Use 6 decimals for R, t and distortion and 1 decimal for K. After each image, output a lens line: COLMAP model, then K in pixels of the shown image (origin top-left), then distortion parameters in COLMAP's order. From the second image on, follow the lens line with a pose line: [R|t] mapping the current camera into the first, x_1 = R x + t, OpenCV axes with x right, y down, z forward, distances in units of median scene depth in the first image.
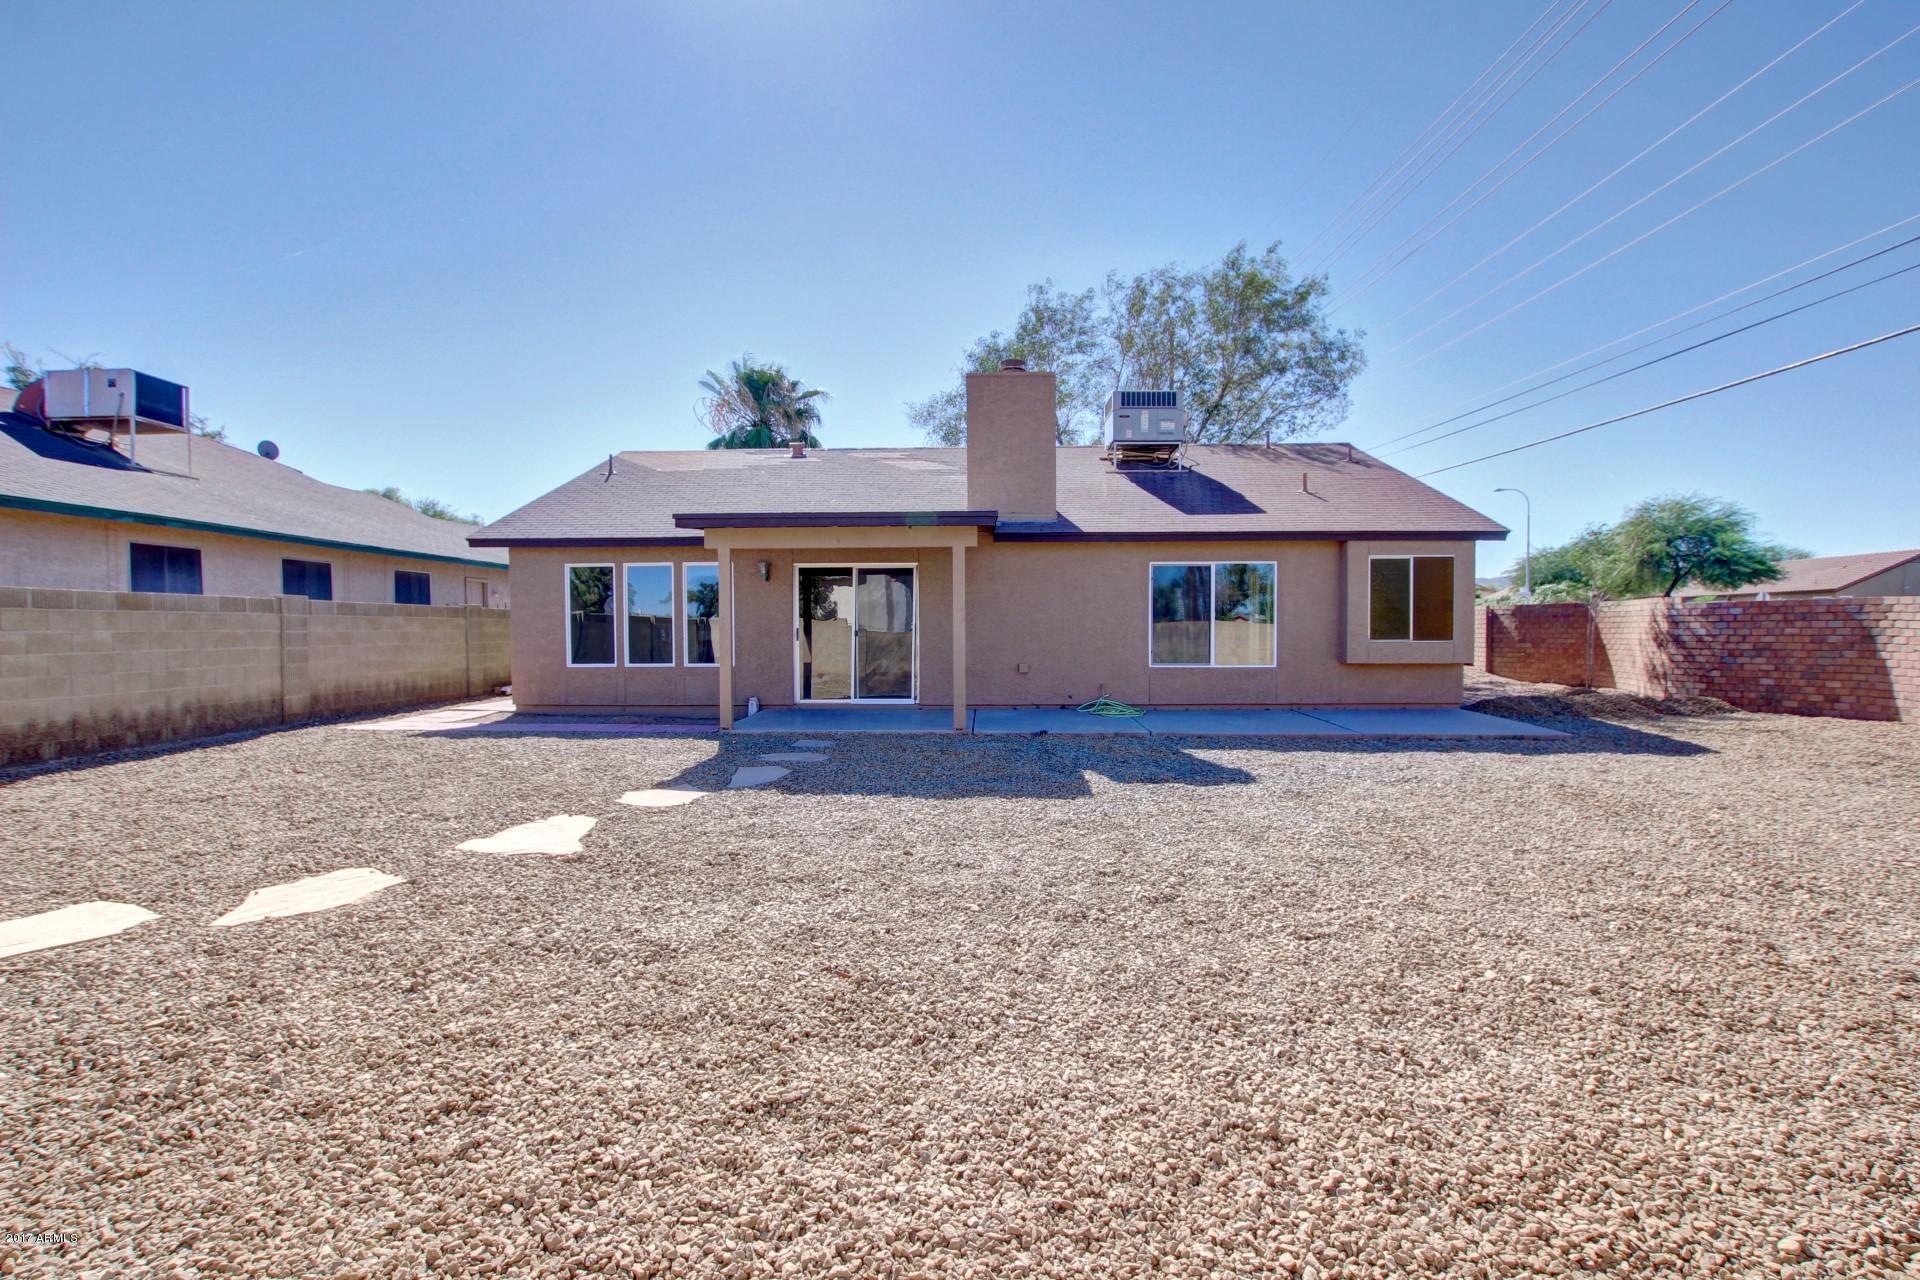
lens RADIAL K [[927.9, 0, 957.3], [0, 927.9, 642.5], [0, 0, 1]] dist [-0.032251, 0.003047]
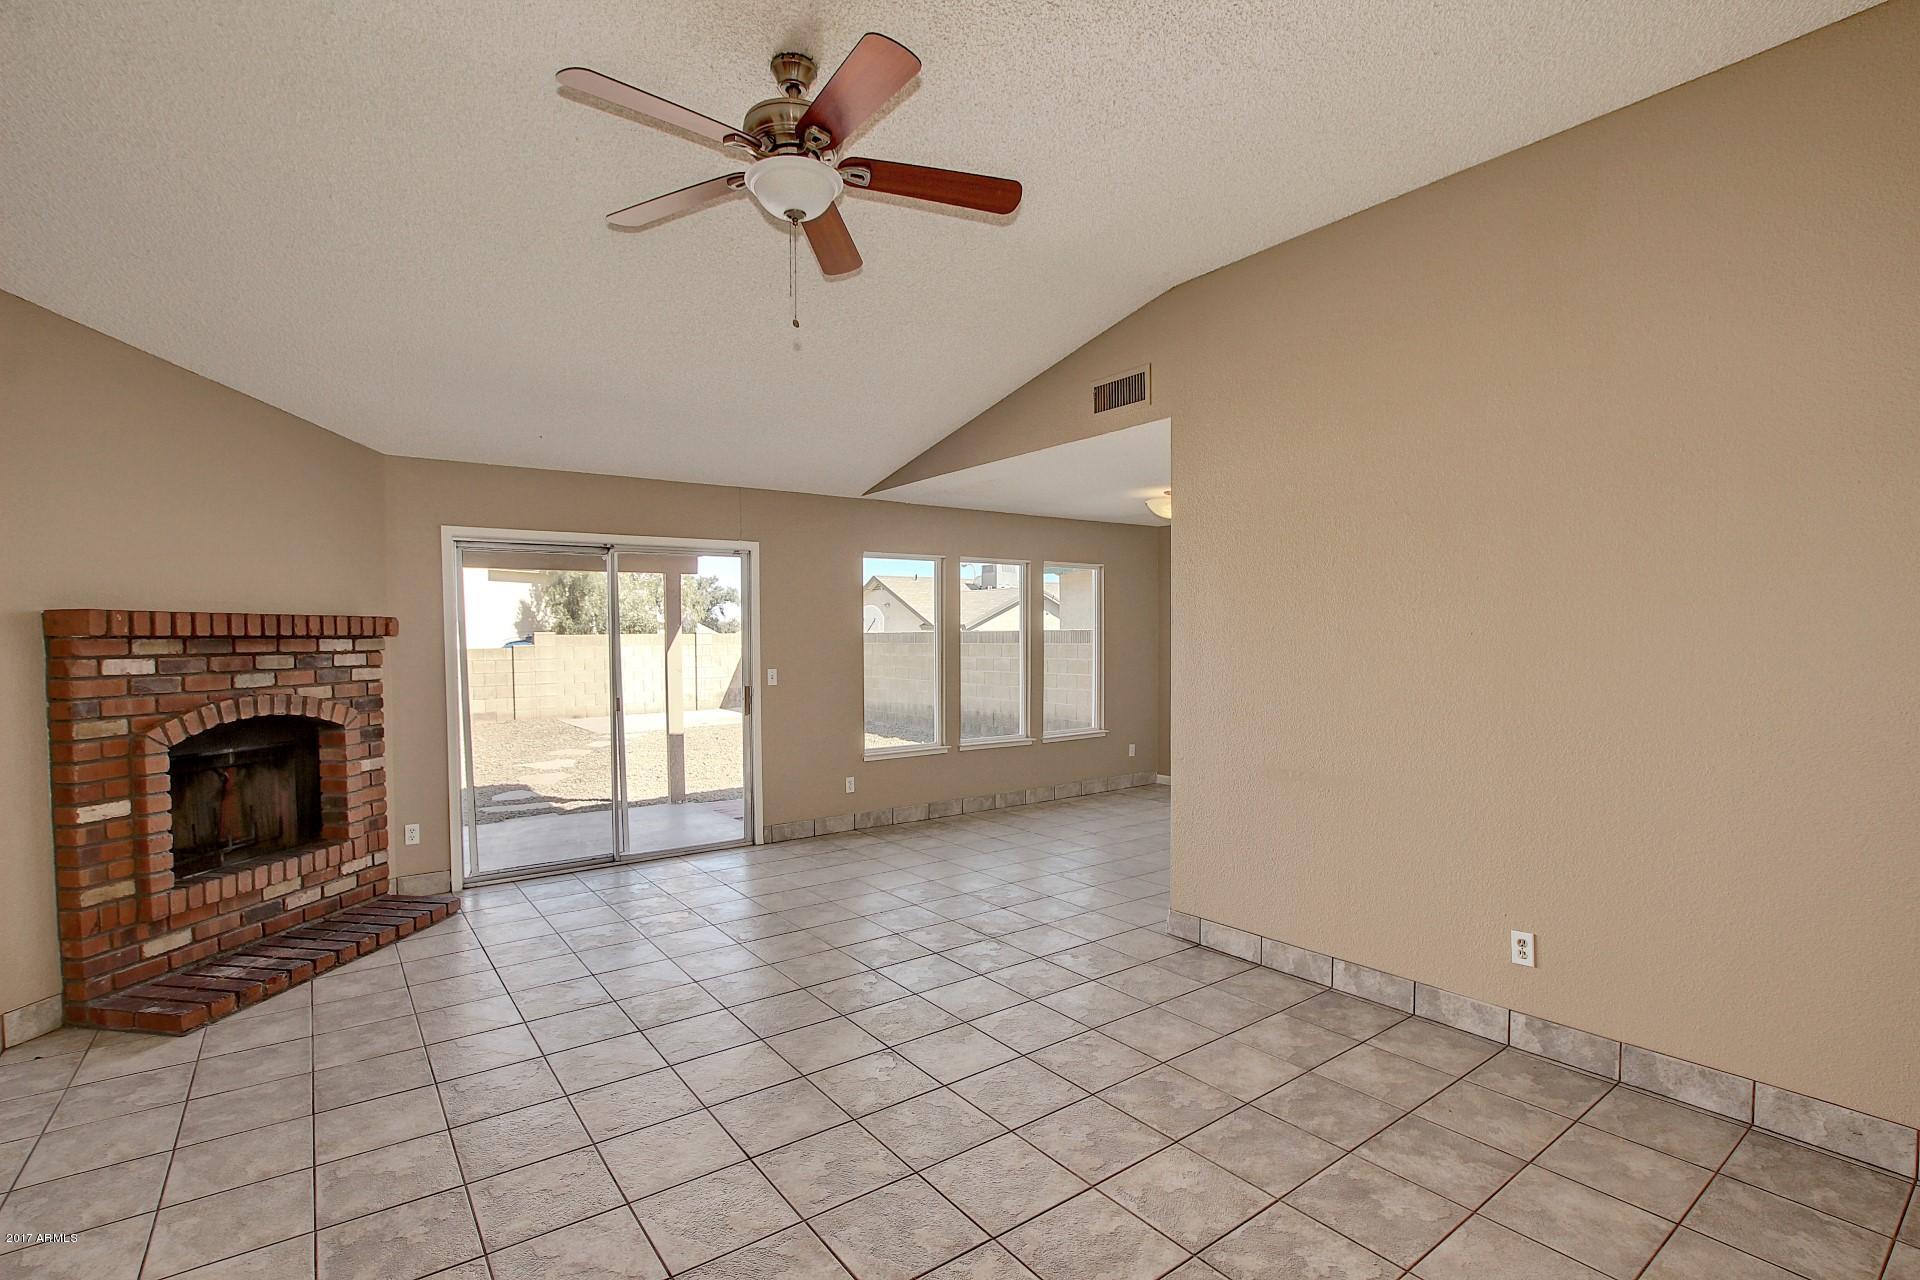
lens RADIAL K [[888.4, 0, 958.4], [0, 888.4, 665.5], [0, 0, 1]] dist [-0.030306, 0.001908]
pose [[-0.797439, 0.033458, -0.602471, -0.005109], [0.004947, 0.998790, 0.048920, -0.049716], [0.603379, 0.036030, -0.796640, 1.486187]]
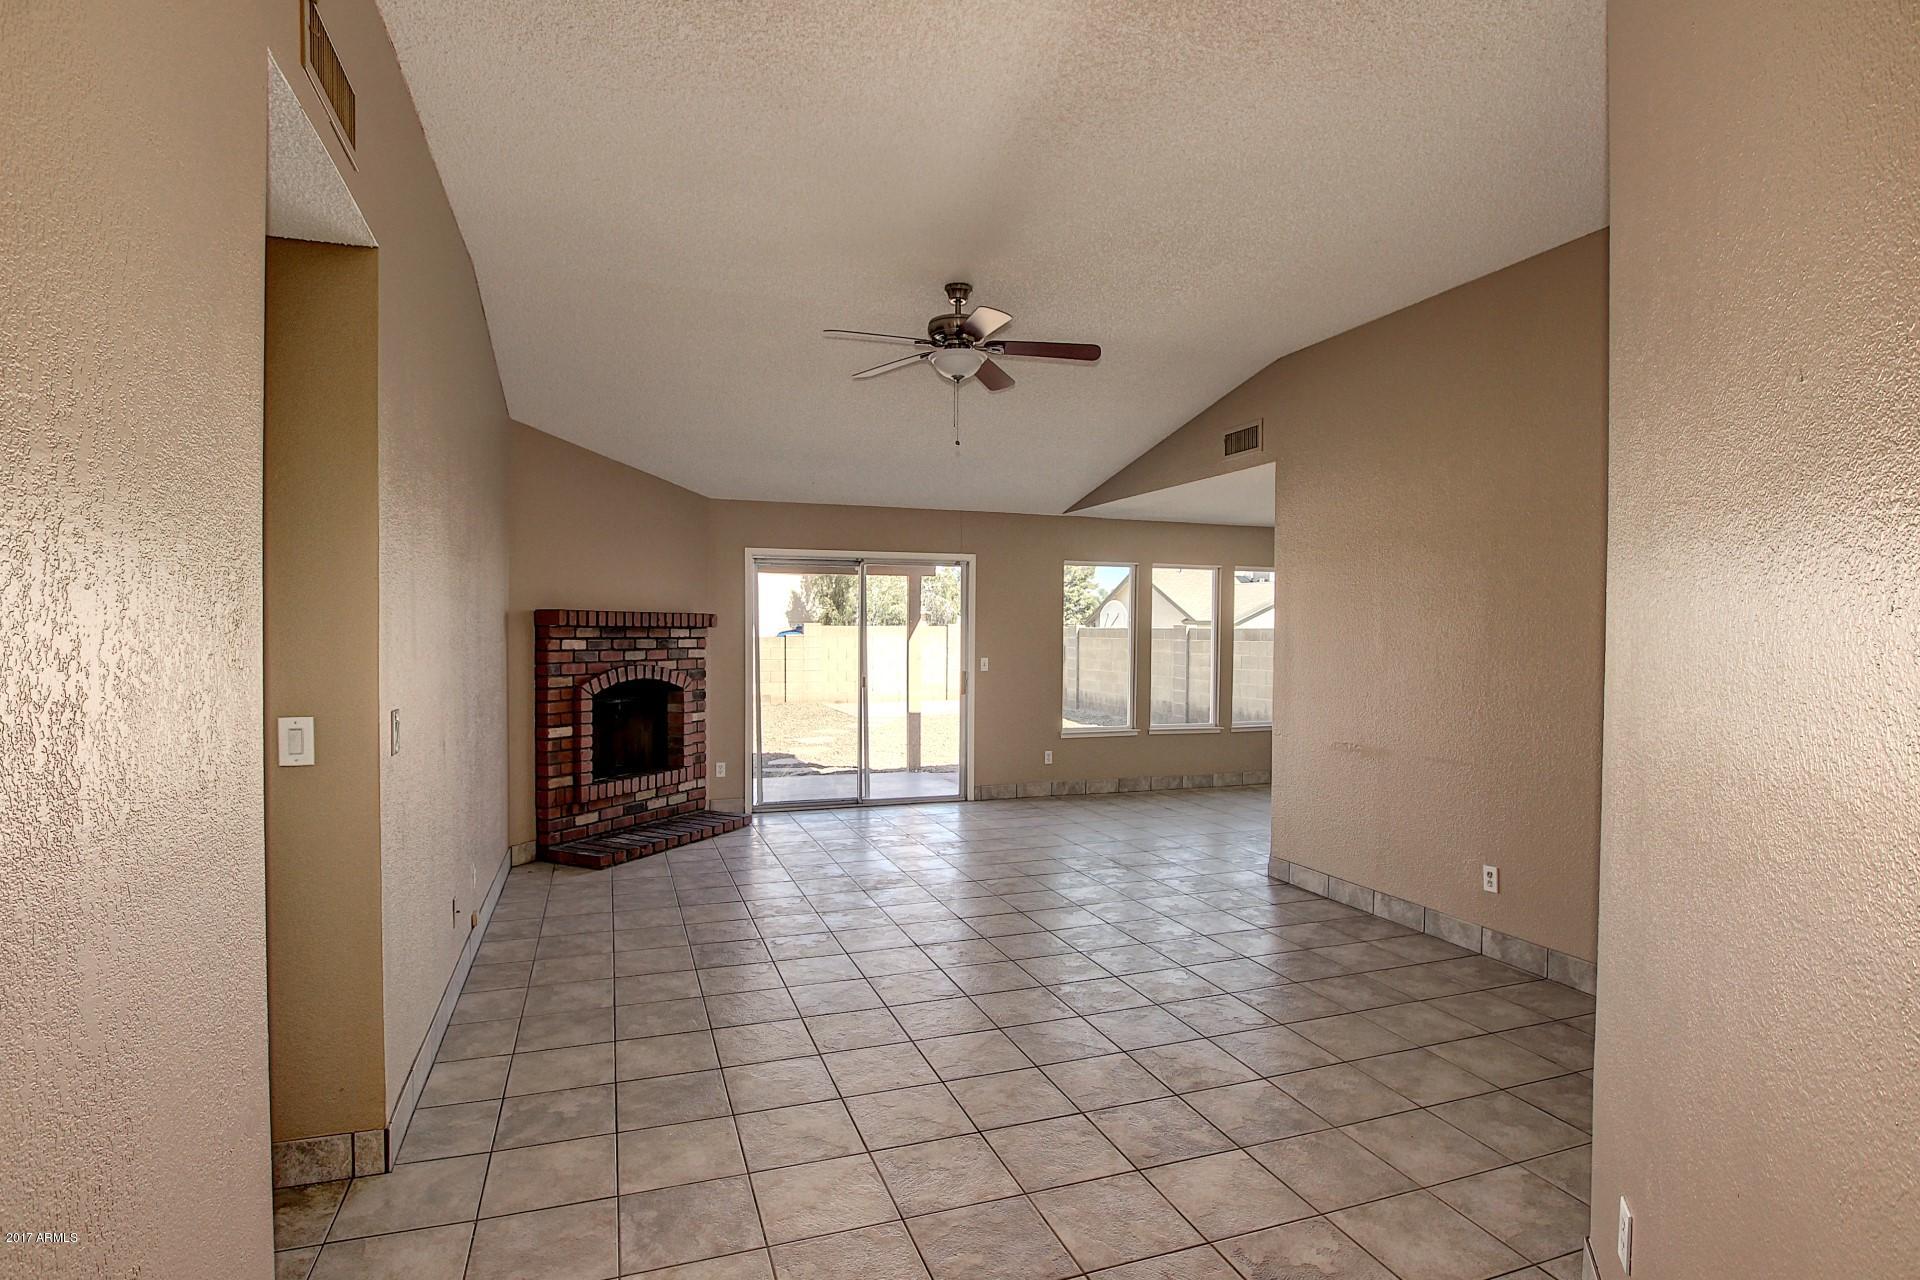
lens RADIAL K [[974.6, 0, 959.4], [0, 974.6, 649.4], [0, 0, 1]] dist [-0.025084, -0.000307]
pose [[-0.936173, 0.008252, -0.351443, 0.029378], [-0.004678, 0.999344, 0.035926, -0.053648], [0.351509, 0.035277, -0.935520, 1.647043]]
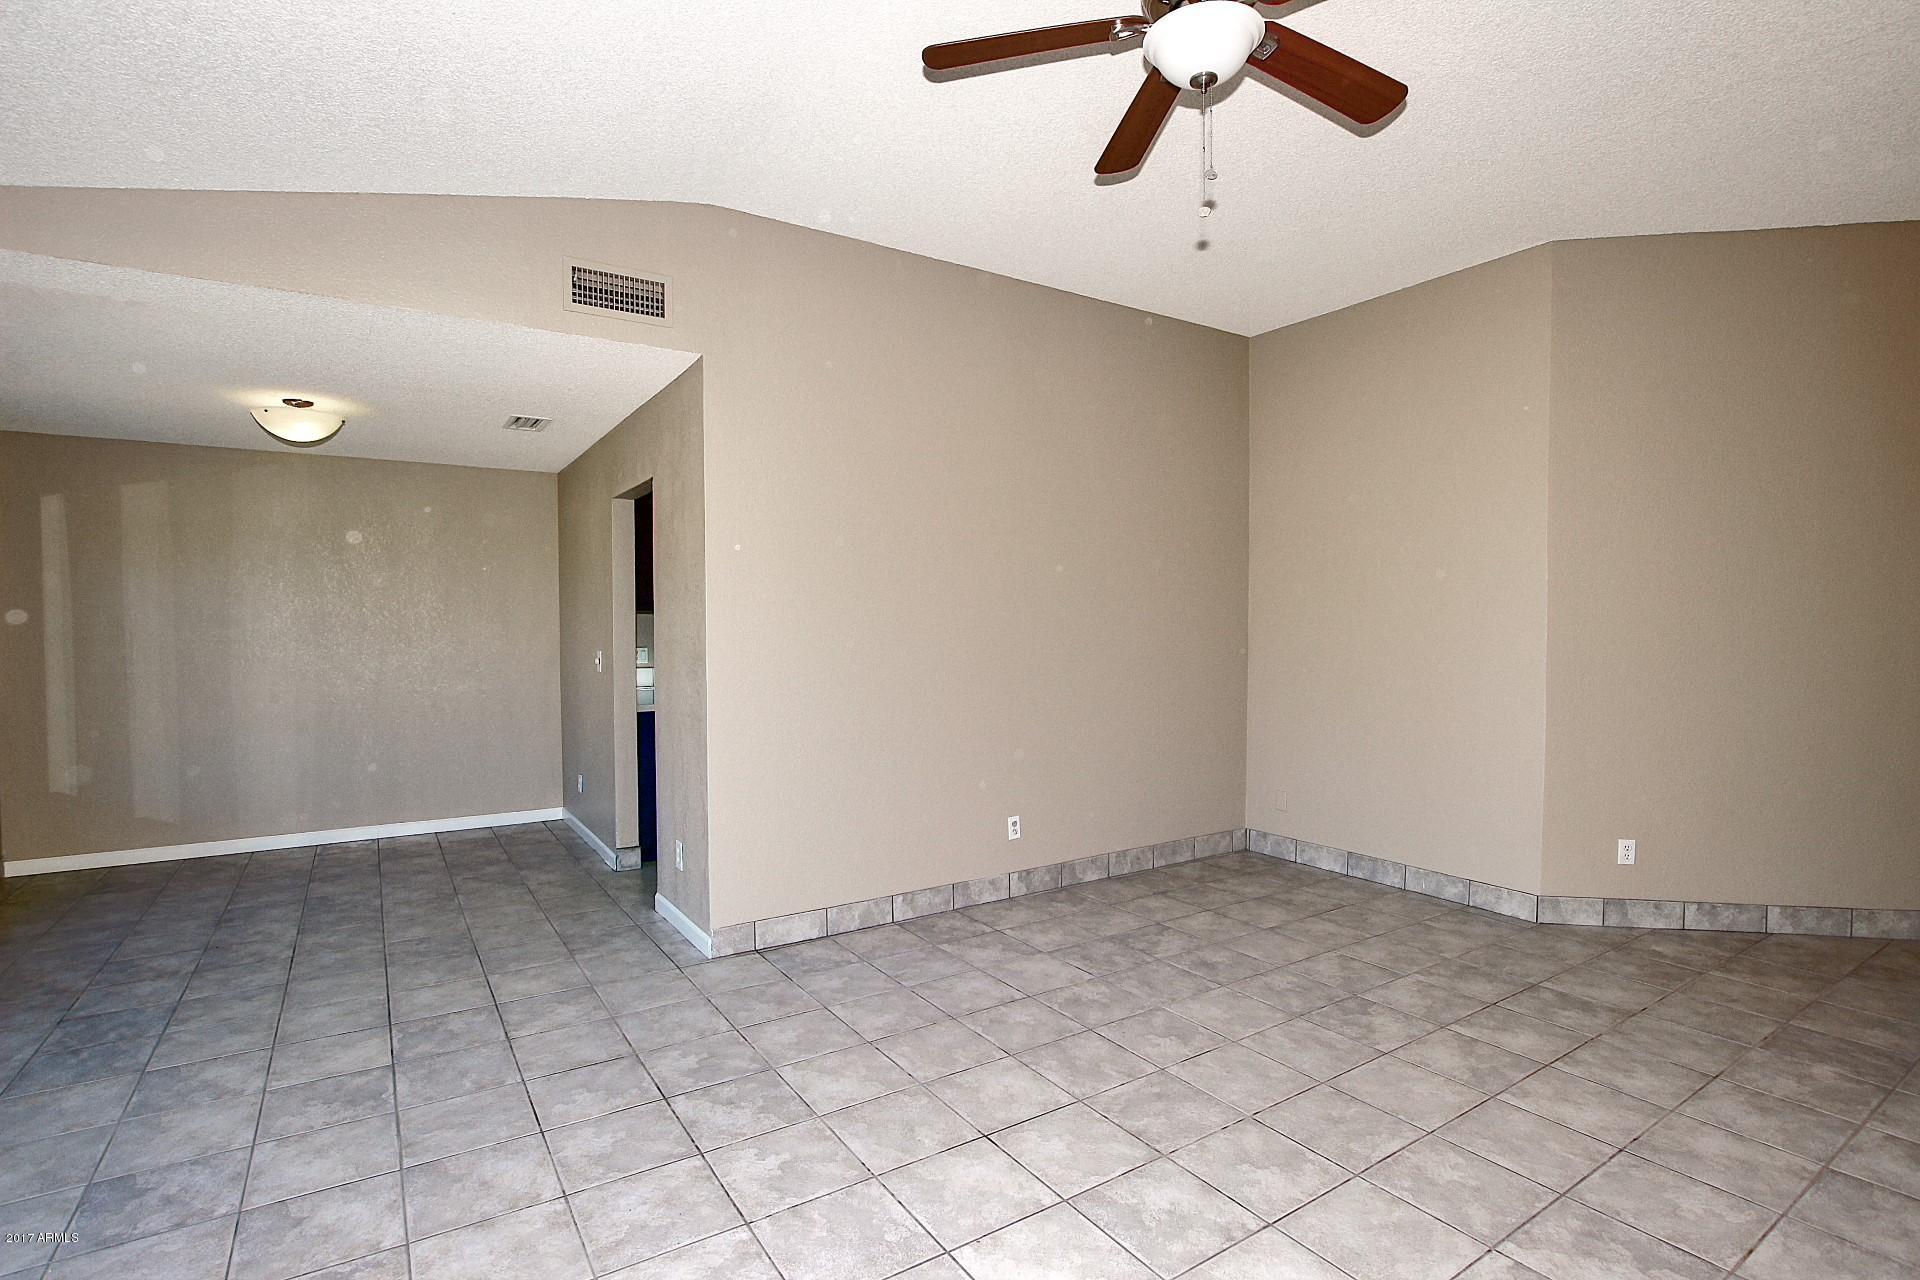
lens RADIAL K [[927.9, 0, 952.6], [0, 927.9, 655.2], [0, 0, 1]] dist [-0.032251, 0.003047]
pose [[0.554699, 0.029095, -0.831543, 0.021816], [-0.009491, 0.999545, 0.028642, -0.038747], [0.831997, -0.007995, 0.554722, 1.162982]]
